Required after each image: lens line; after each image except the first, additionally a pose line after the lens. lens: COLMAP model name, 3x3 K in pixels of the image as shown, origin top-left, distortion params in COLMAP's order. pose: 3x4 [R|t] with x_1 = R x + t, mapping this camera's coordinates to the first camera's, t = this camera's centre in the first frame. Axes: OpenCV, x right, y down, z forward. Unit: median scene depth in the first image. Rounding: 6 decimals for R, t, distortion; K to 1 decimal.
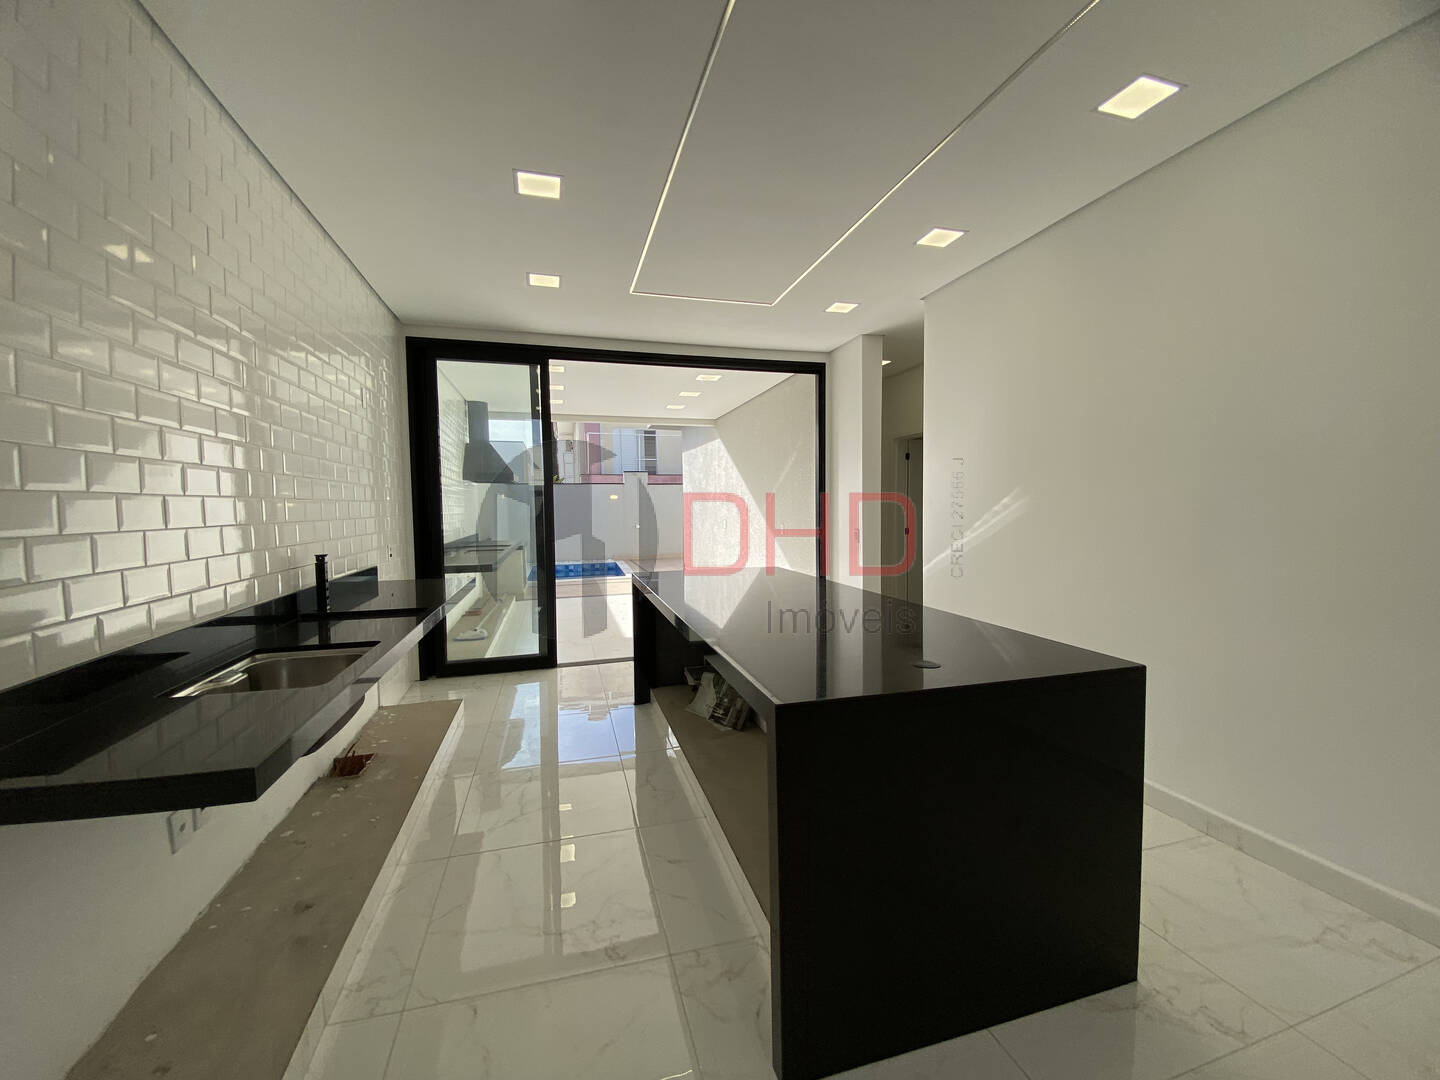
lens RADIAL K [[567.4, 0, 722.0], [0, 567.4, 532.5], [0, 0, 1]] dist [0.002457, -0.014836]
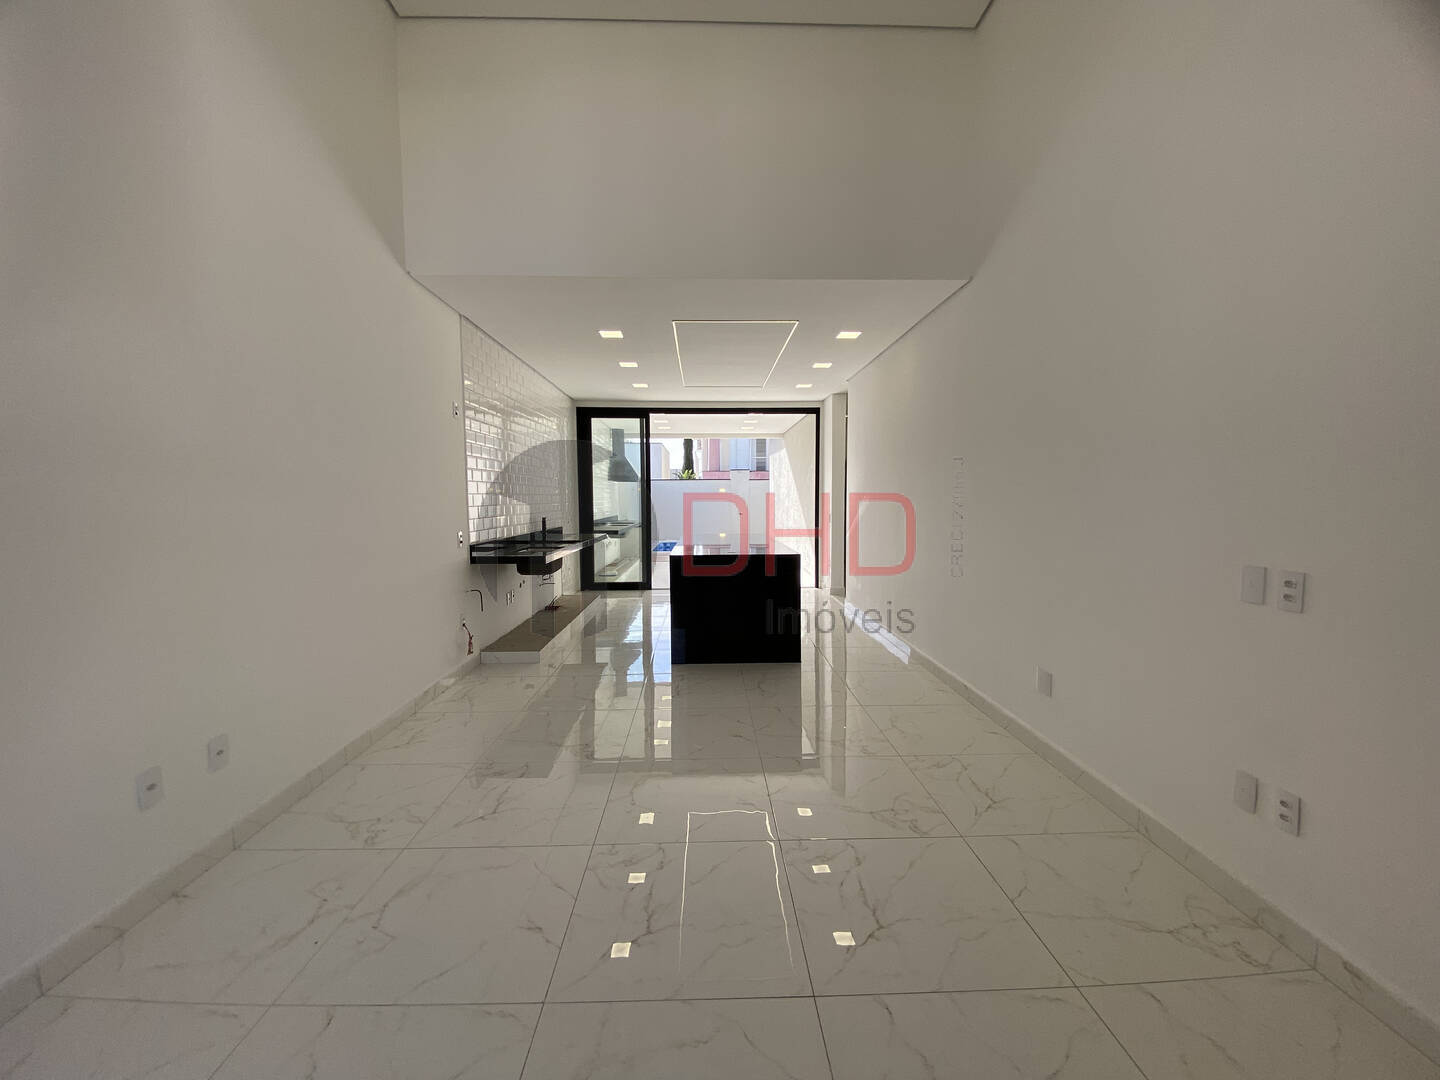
lens RADIAL K [[567.4, 0, 722.0], [0, 567.4, 532.5], [0, 0, 1]] dist [0.002457, -0.014836]
pose [[0.970959, 0.023738, -0.238066, 0.337349], [-0.020343, 0.999653, 0.016711, 0.027599], [0.238380, -0.011383, 0.971105, -0.656638]]
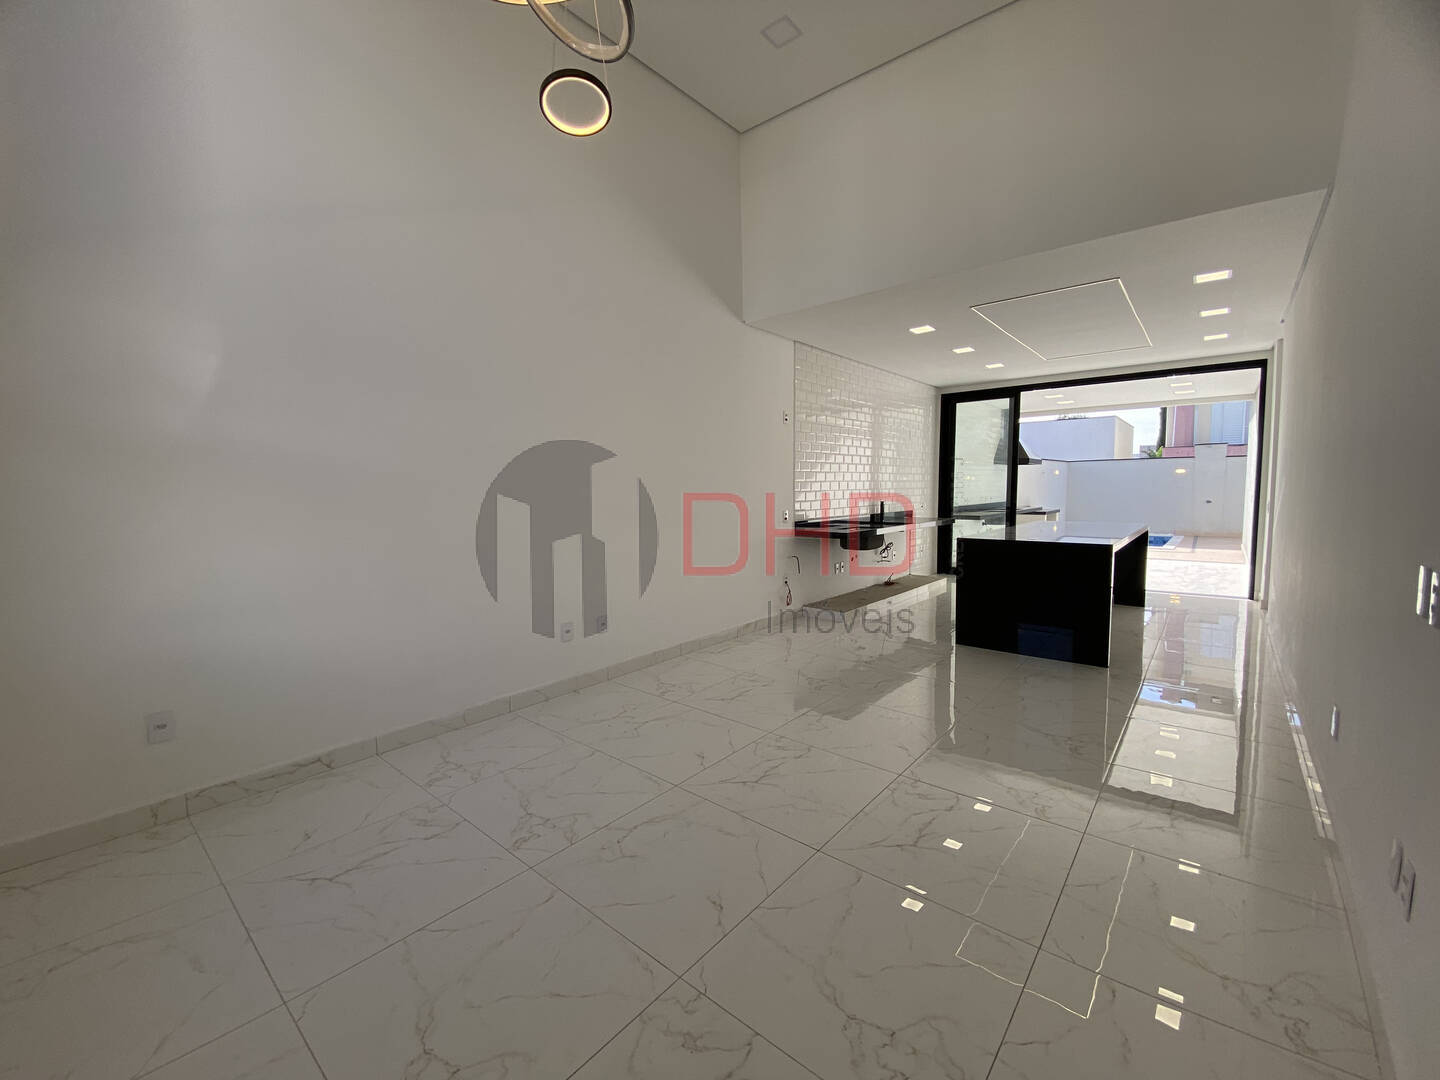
lens RADIAL K [[567.4, 0, 722.0], [0, 567.4, 532.5], [0, 0, 1]] dist [0.002457, -0.014836]
pose [[0.559688, 0.072802, -0.825499, 0.595064], [-0.034664, 0.997319, 0.064453, 0.024344], [0.827978, -0.007458, 0.560711, -0.643668]]
